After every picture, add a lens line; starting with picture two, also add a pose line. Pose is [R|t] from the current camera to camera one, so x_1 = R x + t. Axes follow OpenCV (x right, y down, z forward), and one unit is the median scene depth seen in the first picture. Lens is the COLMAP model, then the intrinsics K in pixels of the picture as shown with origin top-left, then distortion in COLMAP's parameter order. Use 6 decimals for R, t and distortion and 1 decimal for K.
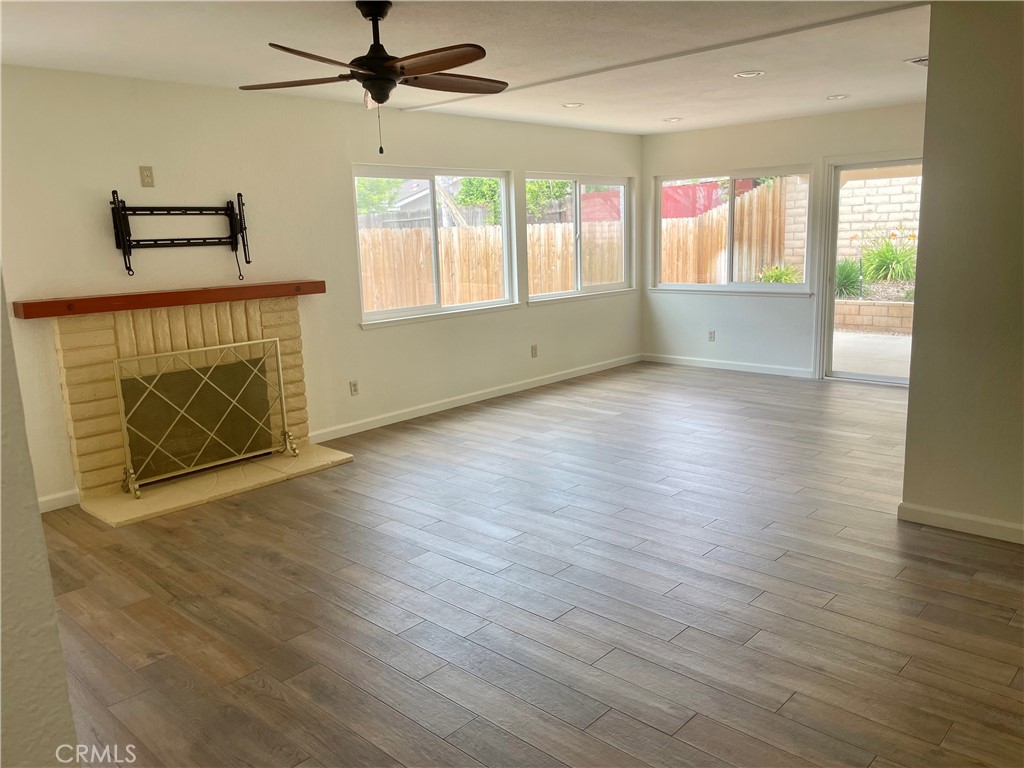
lens RADIAL K [[785.6, 0, 512.0], [0, 785.6, 384.0], [0, 0, 1]] dist [0.000946, -0.001033]
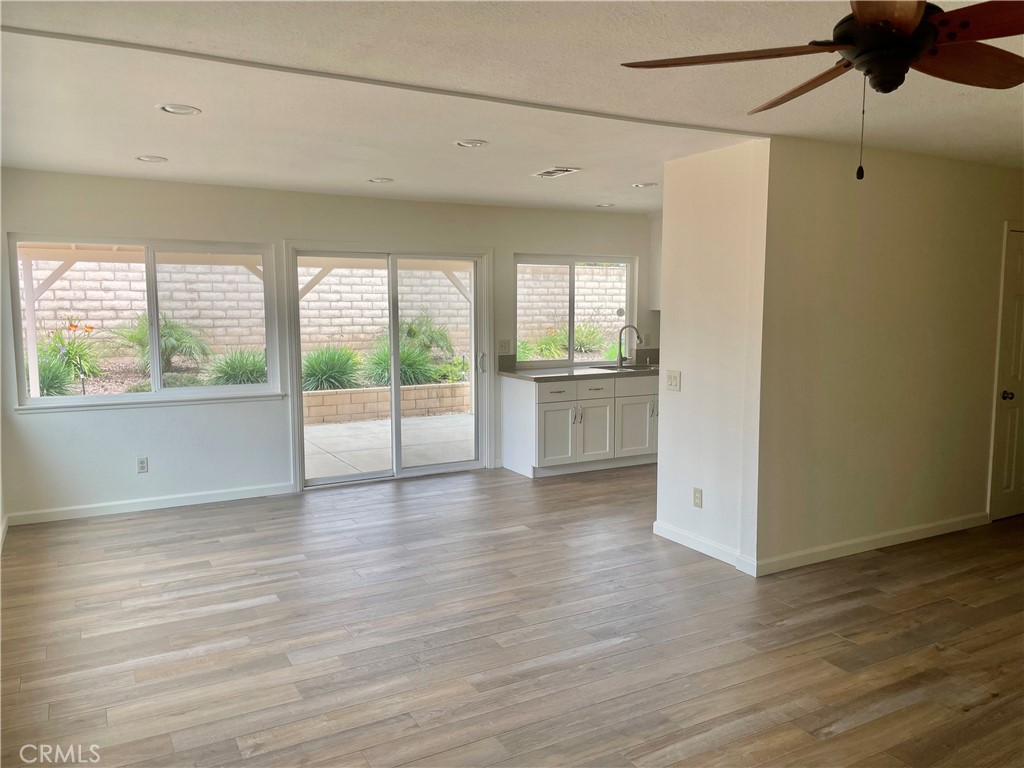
lens RADIAL K [[785.6, 0, 512.0], [0, 785.6, 384.0], [0, 0, 1]] dist [0.000946, -0.001033]
pose [[0.296047, -0.067073, 0.952816, -0.357454], [0.174145, 0.984603, 0.015202, -0.096599], [-0.939164, 0.161428, 0.303169, 0.510203]]
